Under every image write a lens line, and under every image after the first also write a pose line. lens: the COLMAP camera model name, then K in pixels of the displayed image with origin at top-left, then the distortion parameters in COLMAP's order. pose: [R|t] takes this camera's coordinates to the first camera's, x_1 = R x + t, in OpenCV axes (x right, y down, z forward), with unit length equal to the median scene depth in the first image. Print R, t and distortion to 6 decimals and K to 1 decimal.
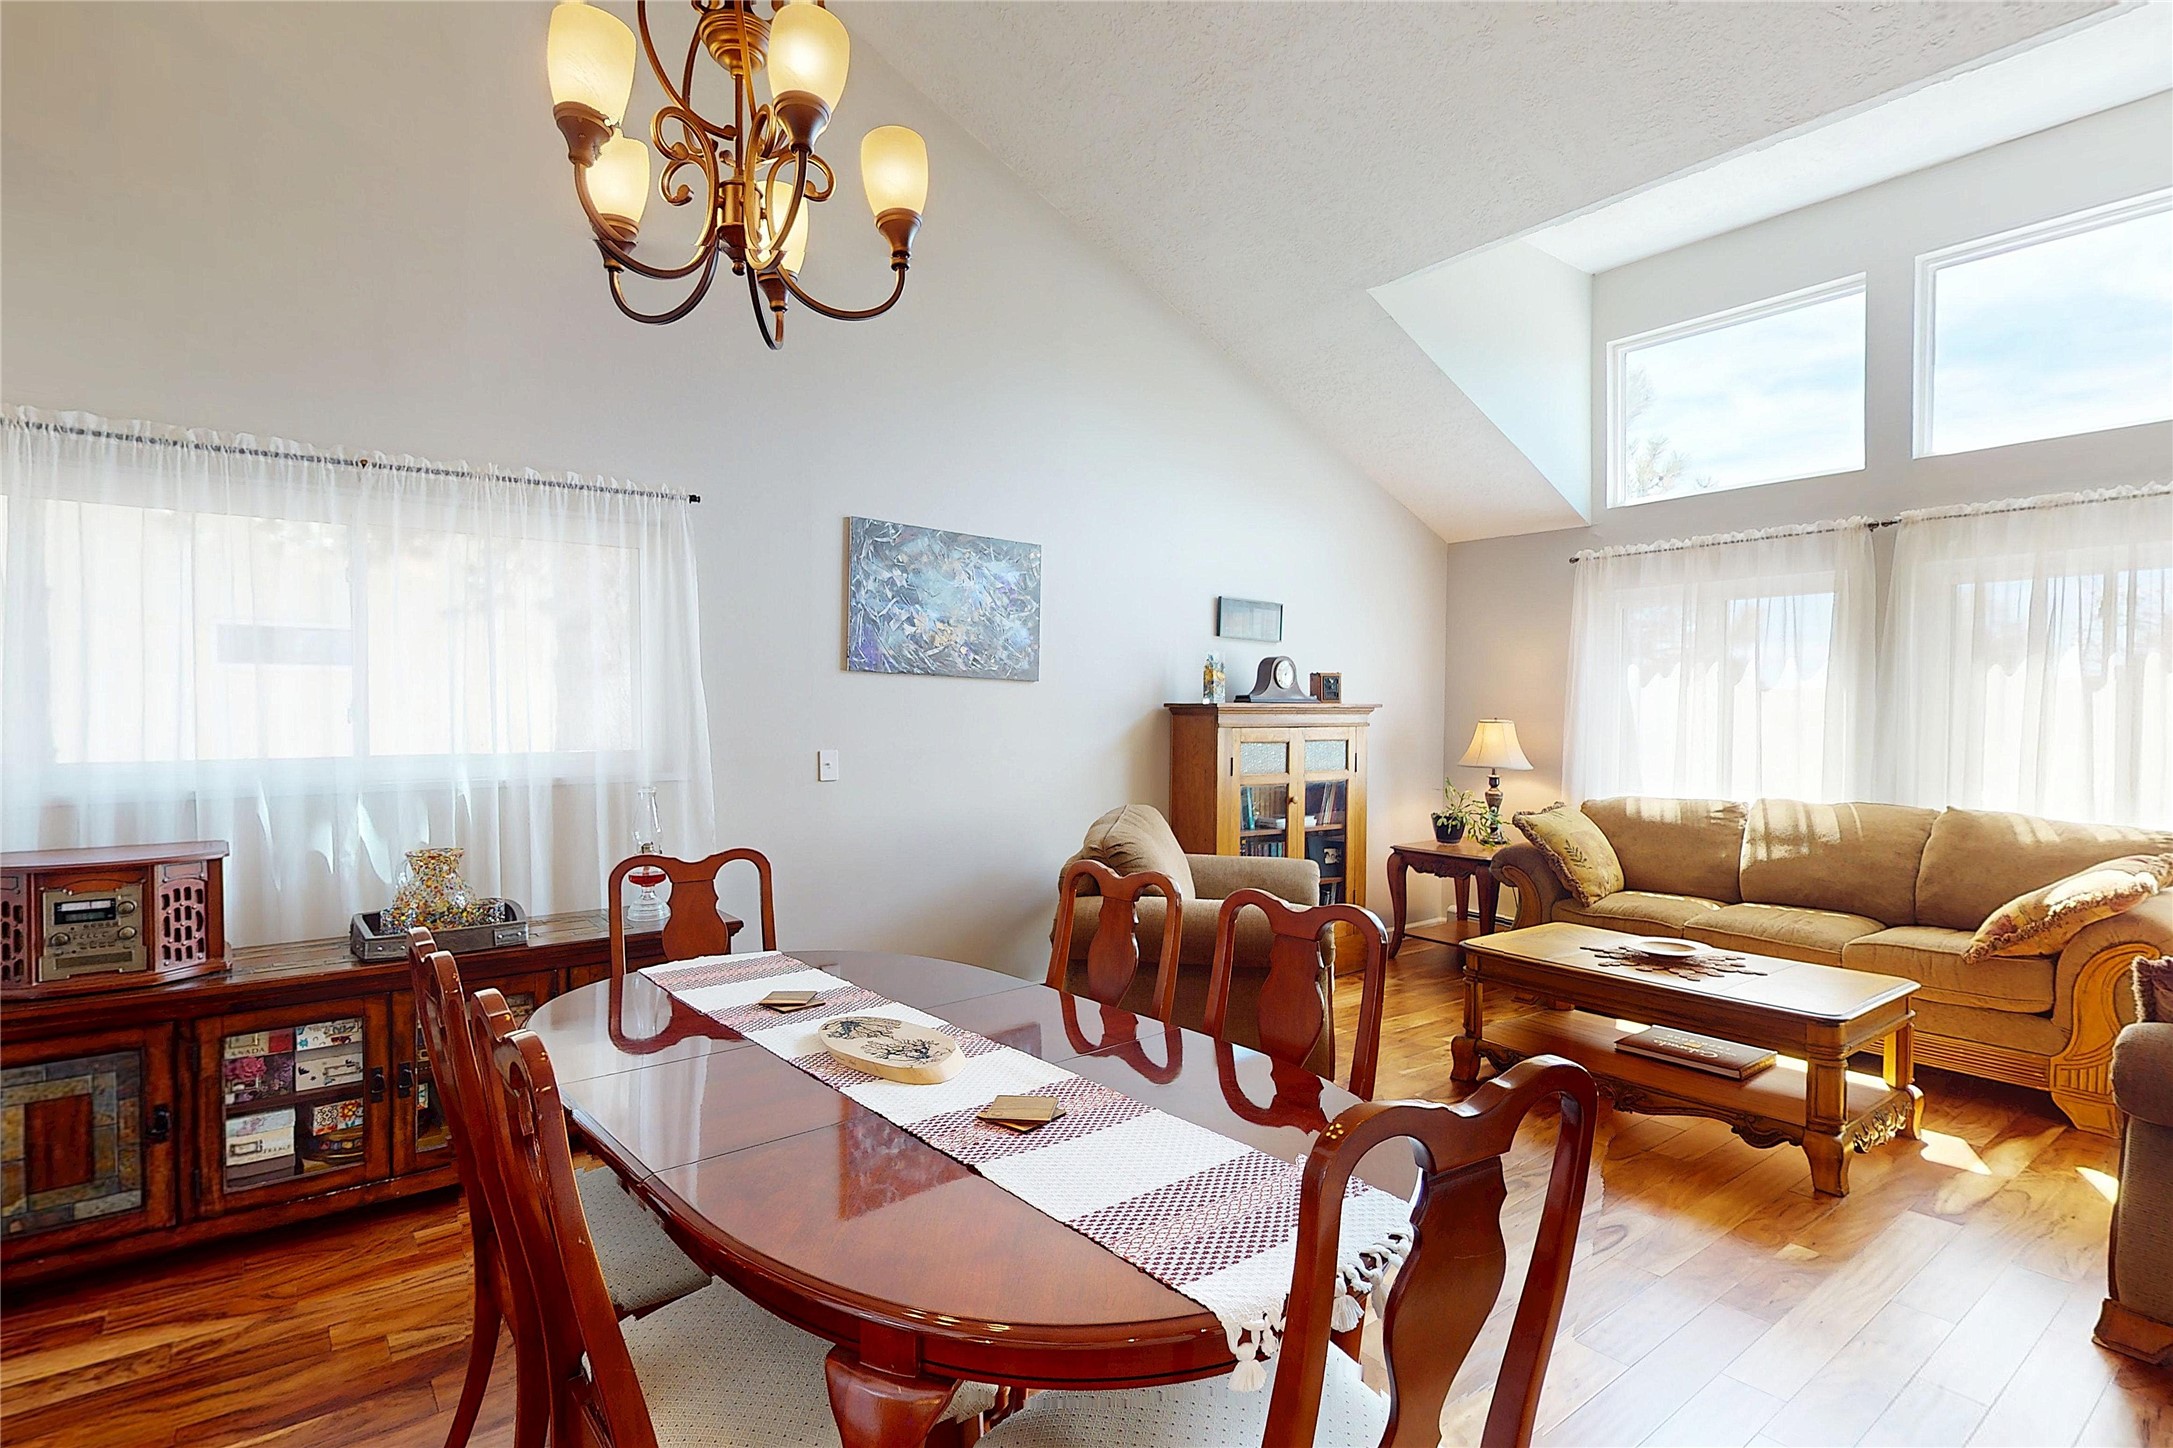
lens RADIAL K [[1061.2, 0, 1089.5], [0, 1061.2, 725.2], [0, 0, 1]] dist [-0.001607, 0.000032]
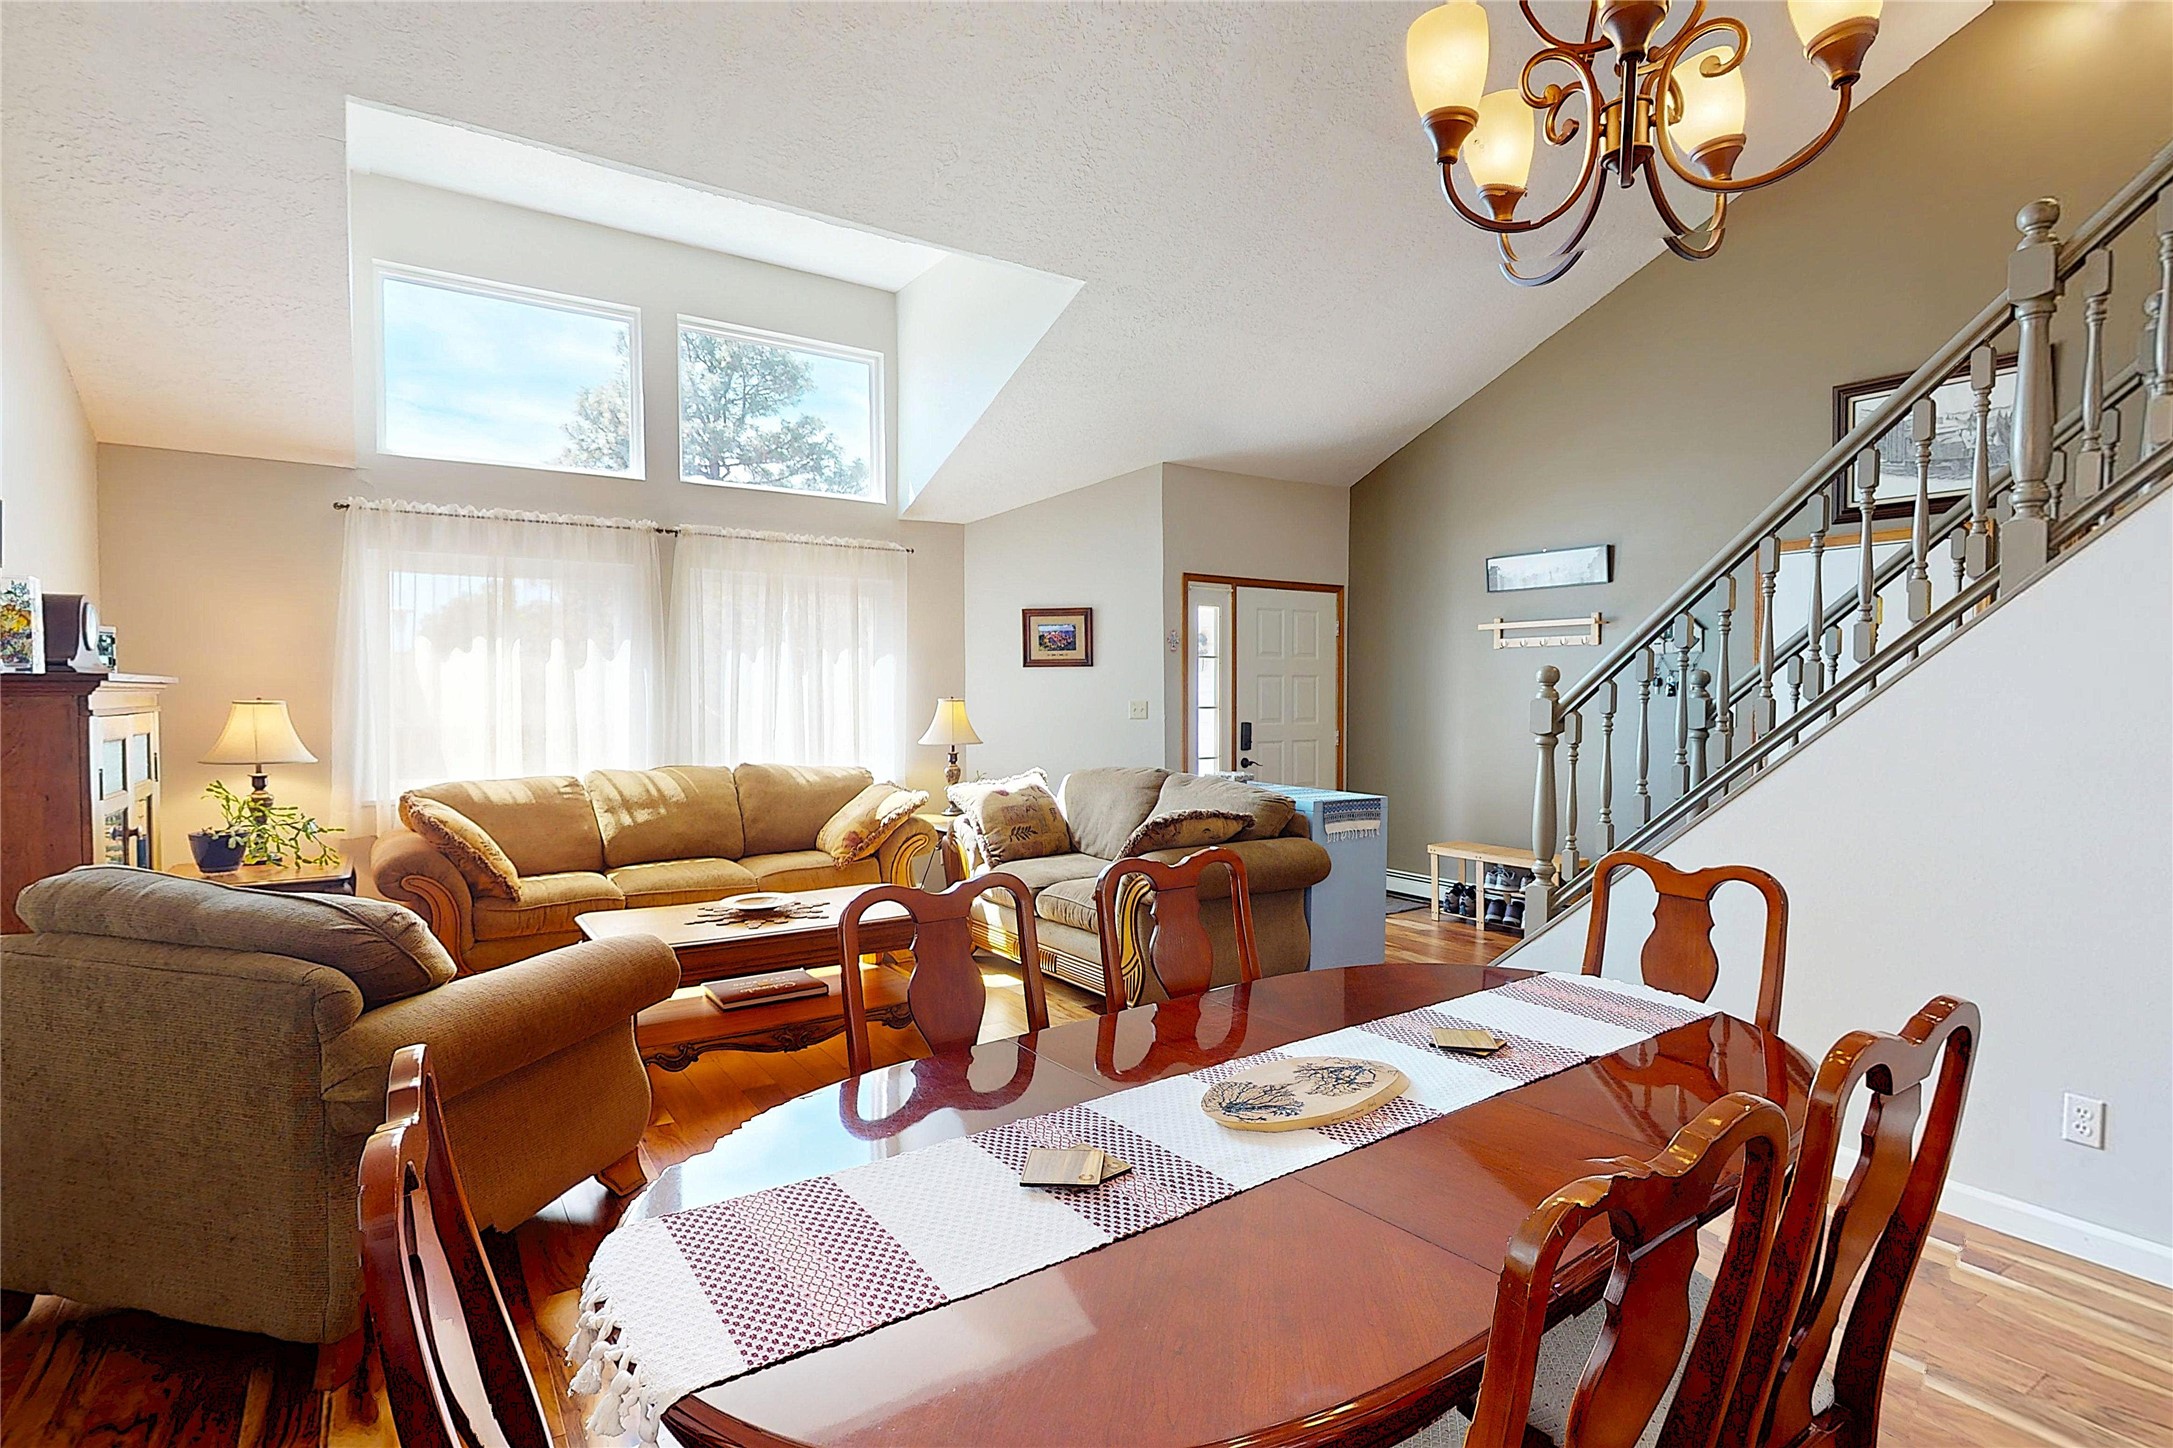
lens RADIAL K [[1061.2, 0, 1089.5], [0, 1061.2, 725.2], [0, 0, 1]] dist [-0.001607, 0.000032]
pose [[0.078352, -0.032805, 0.996386, -0.413414], [0.011843, 0.999419, 0.031974, -0.004960], [-0.996855, 0.009295, 0.078695, 0.445534]]
